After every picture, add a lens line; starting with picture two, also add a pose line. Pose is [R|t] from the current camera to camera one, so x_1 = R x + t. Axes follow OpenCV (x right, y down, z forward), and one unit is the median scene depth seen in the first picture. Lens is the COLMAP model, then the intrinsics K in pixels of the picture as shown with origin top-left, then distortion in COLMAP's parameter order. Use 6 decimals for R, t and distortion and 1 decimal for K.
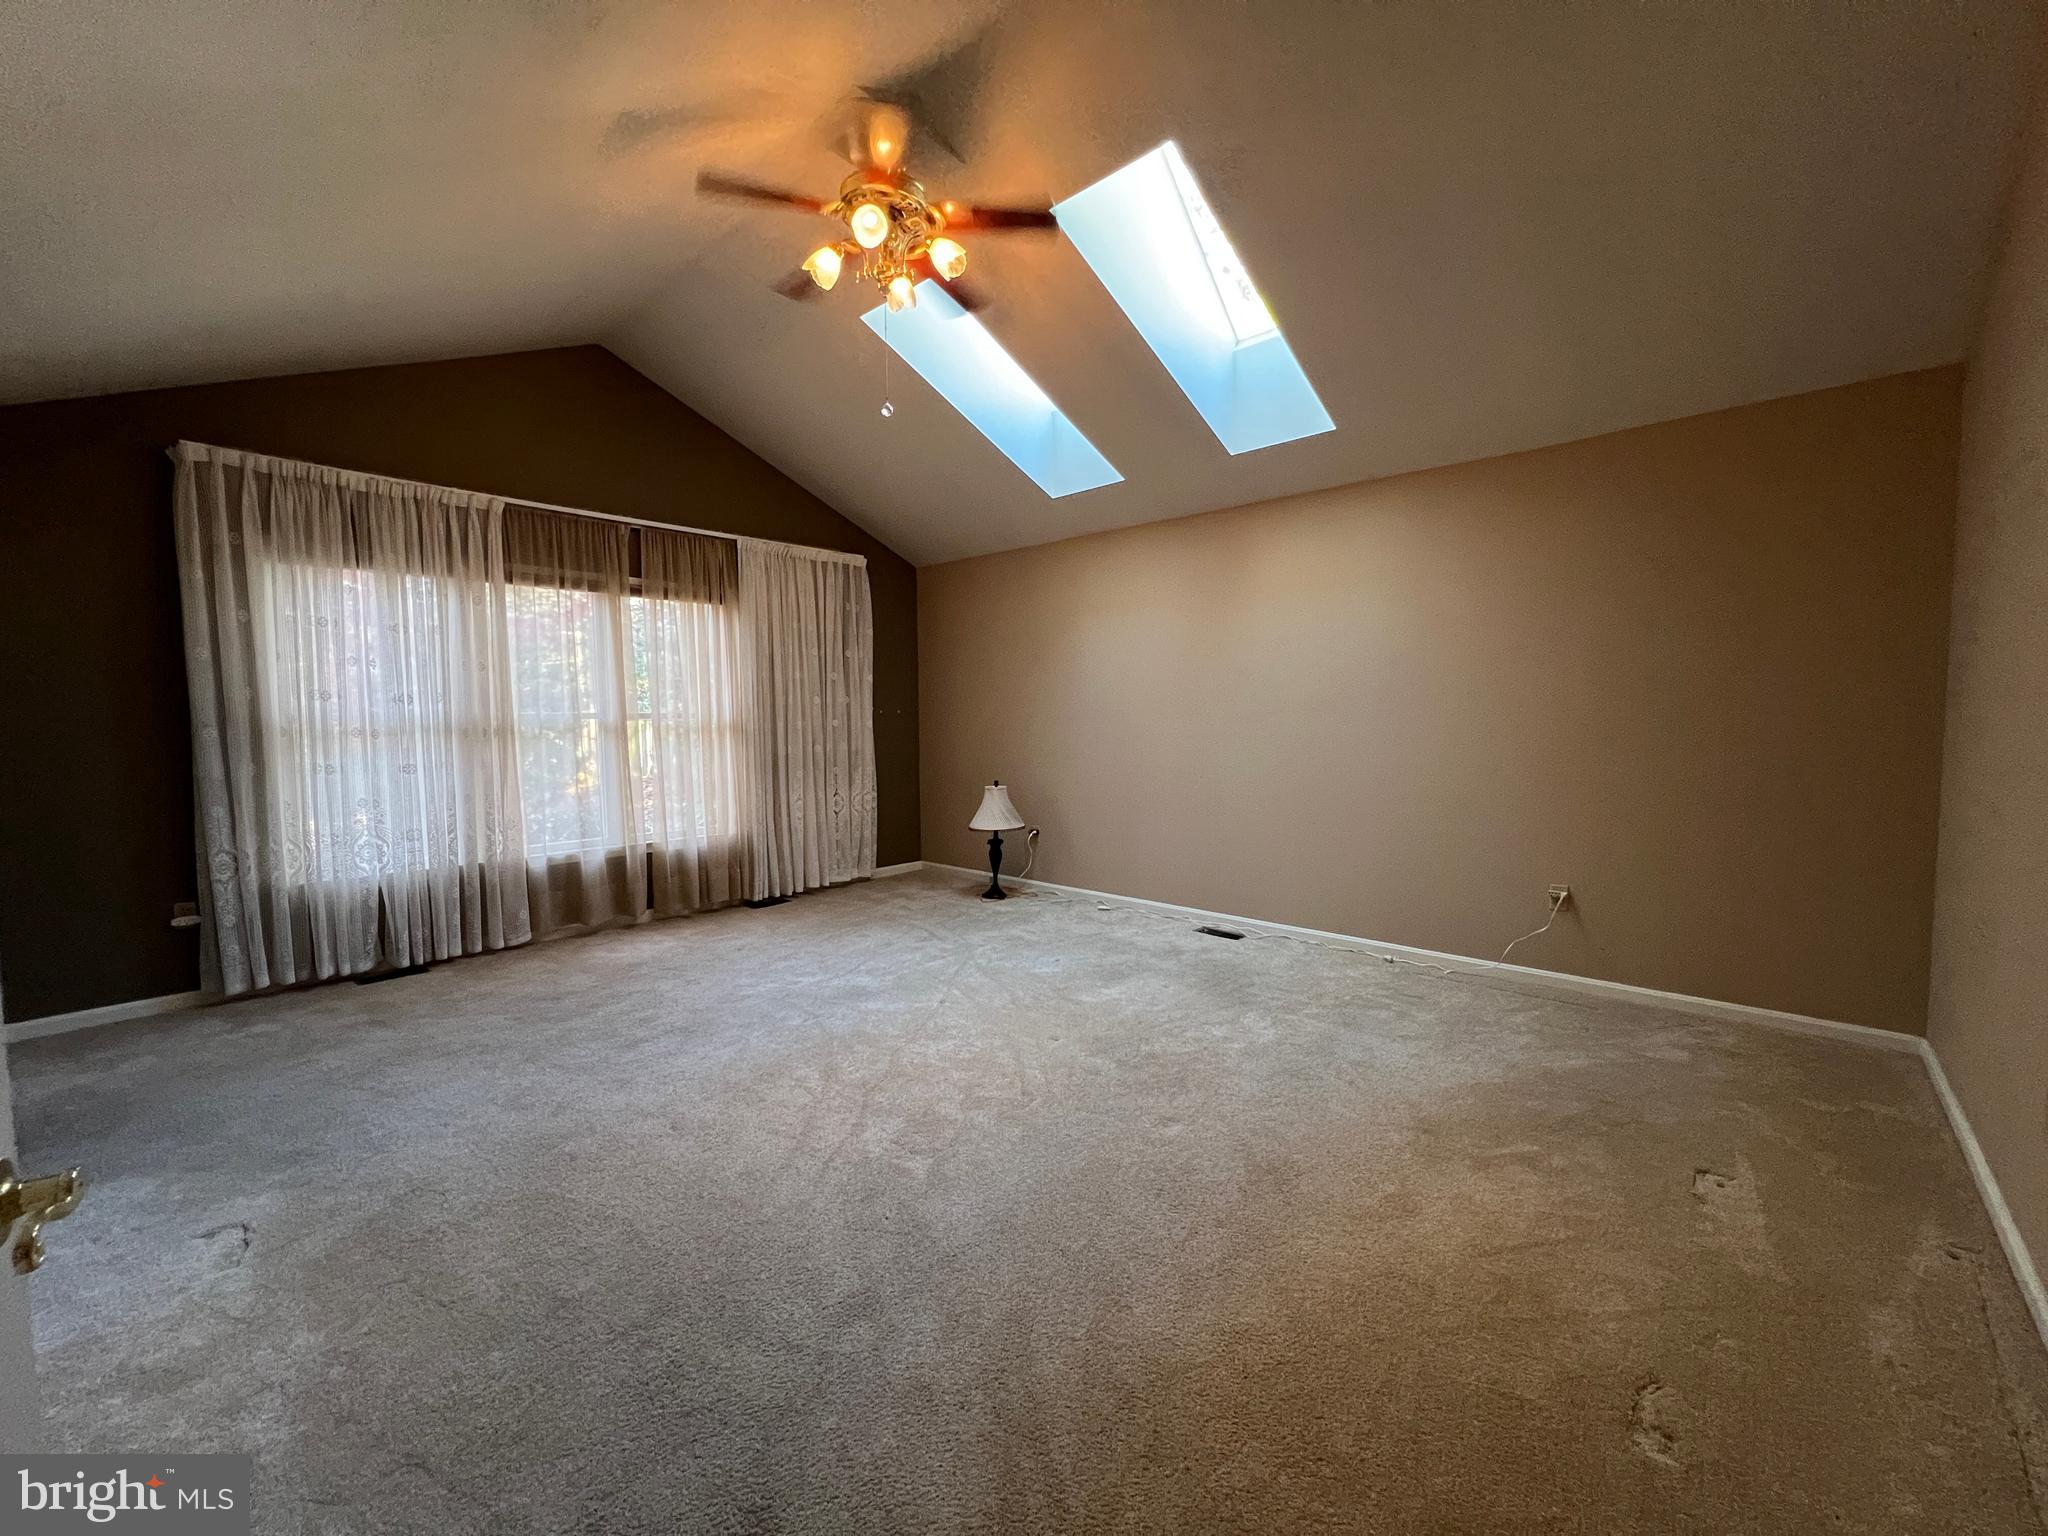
lens RADIAL K [[814.9, 0, 1021.7], [0, 814.9, 766.2], [0, 0, 1]] dist [-0.002673, -0.000131]
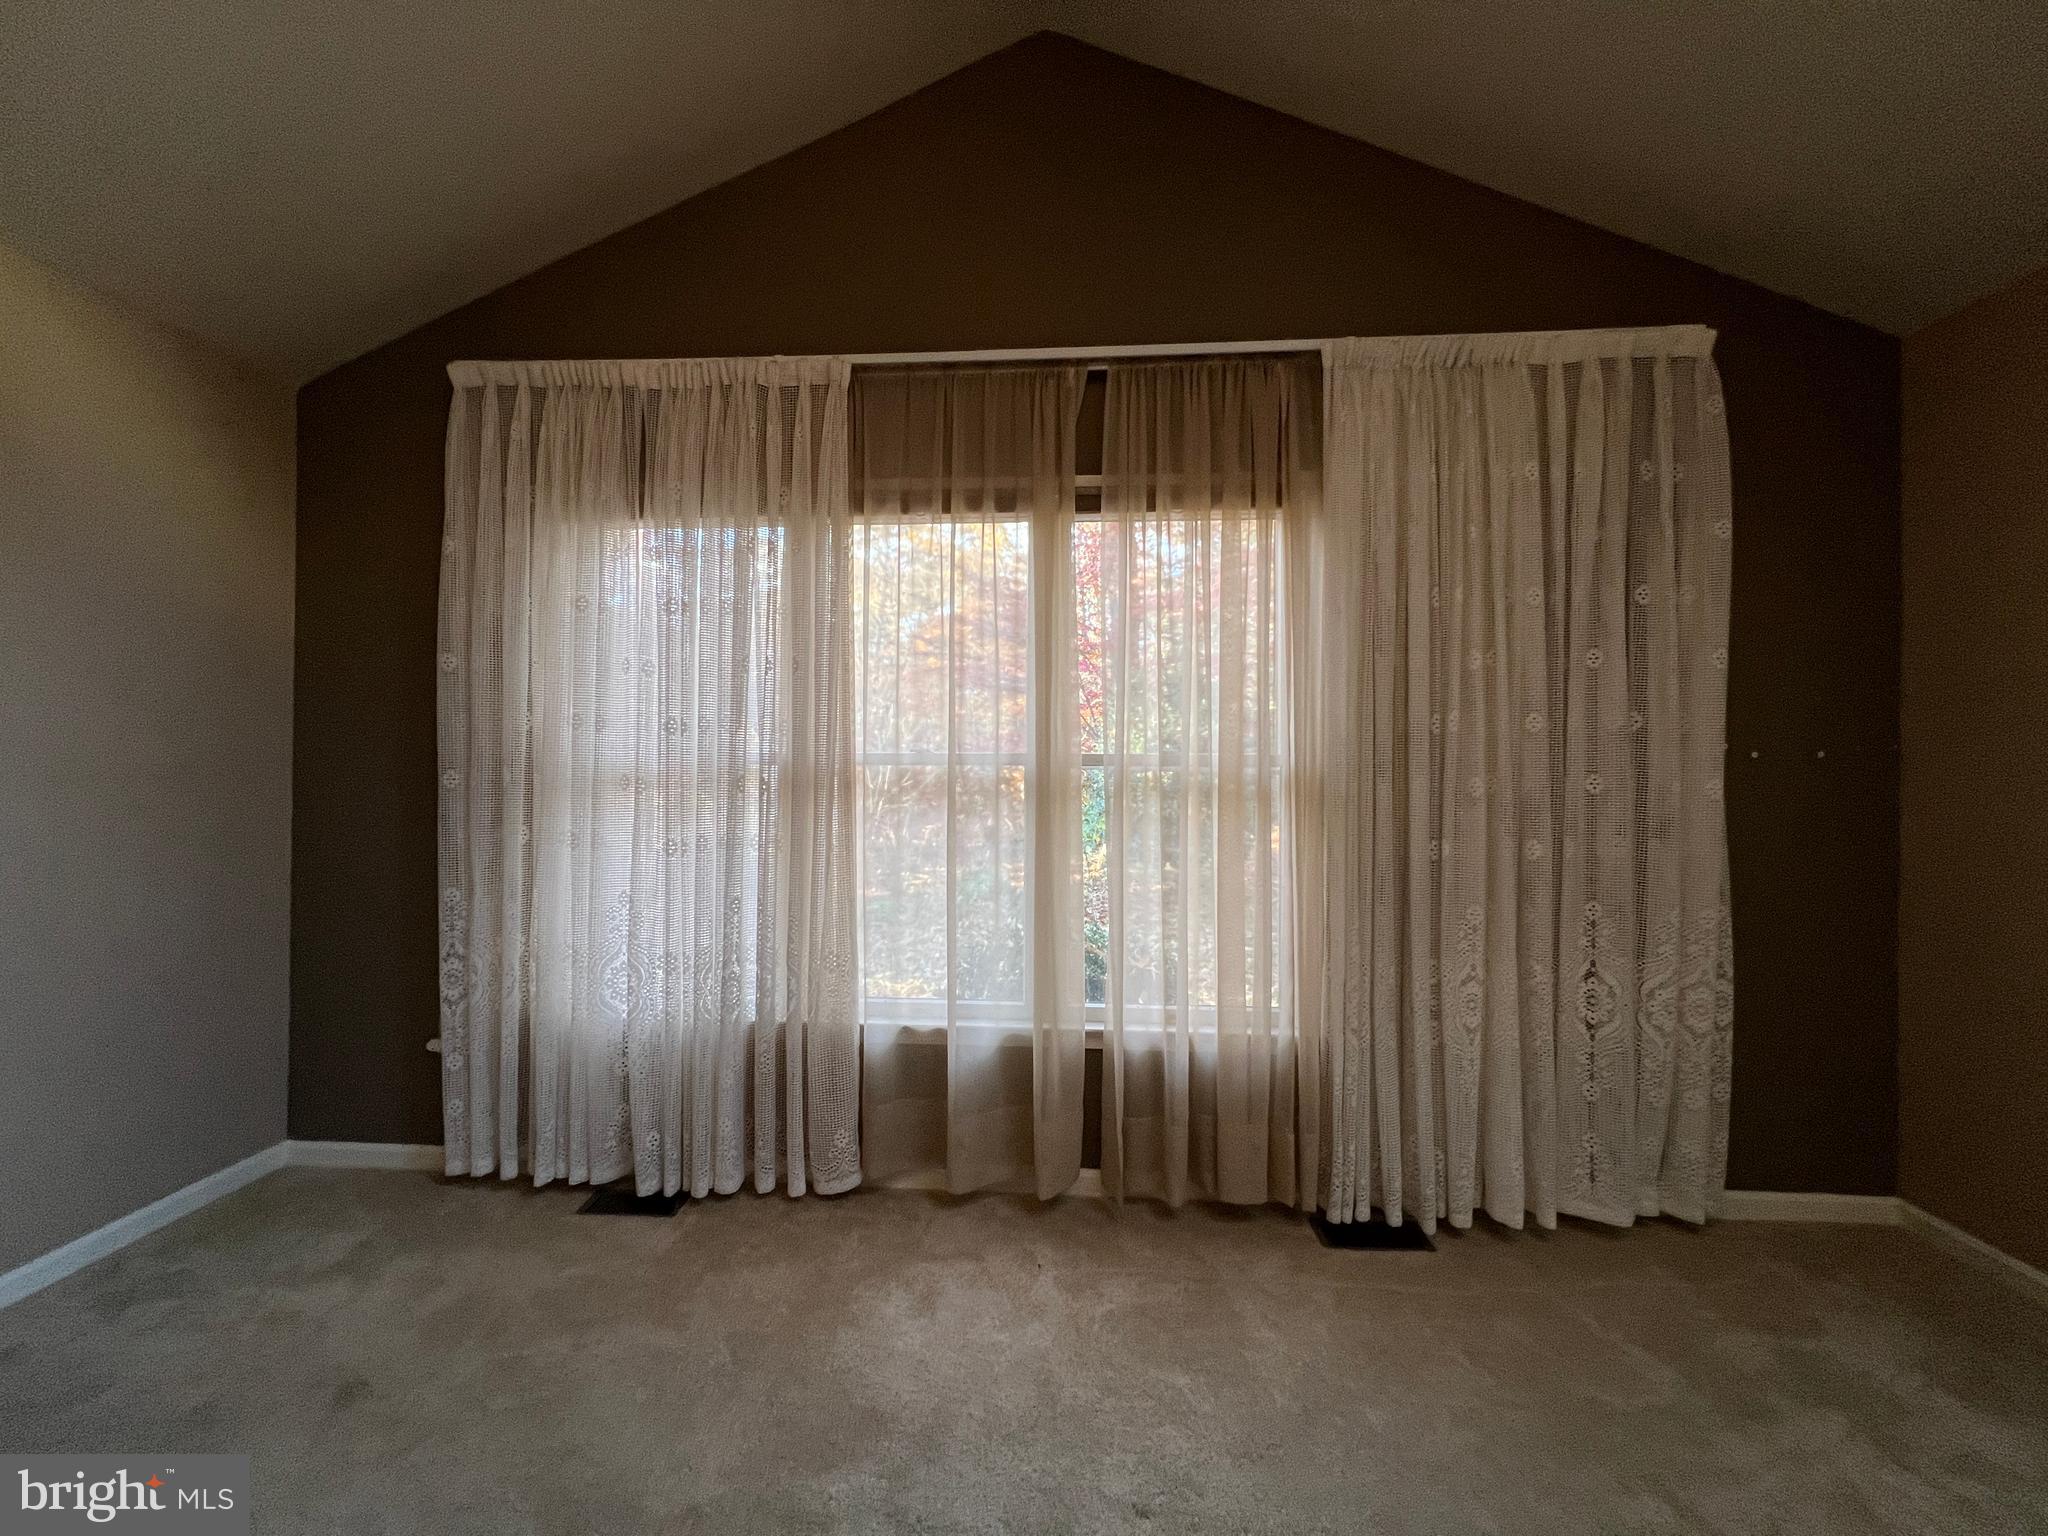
lens RADIAL K [[799.6, 0, 993.5], [0, 799.6, 772.9], [0, 0, 1]] dist [0.000545, -0.000164]
pose [[0.624667, 0.010454, -0.780821, -0.126933], [-0.058024, 0.997768, -0.033062, -0.033256], [0.778732, 0.065959, 0.623879, 0.616714]]
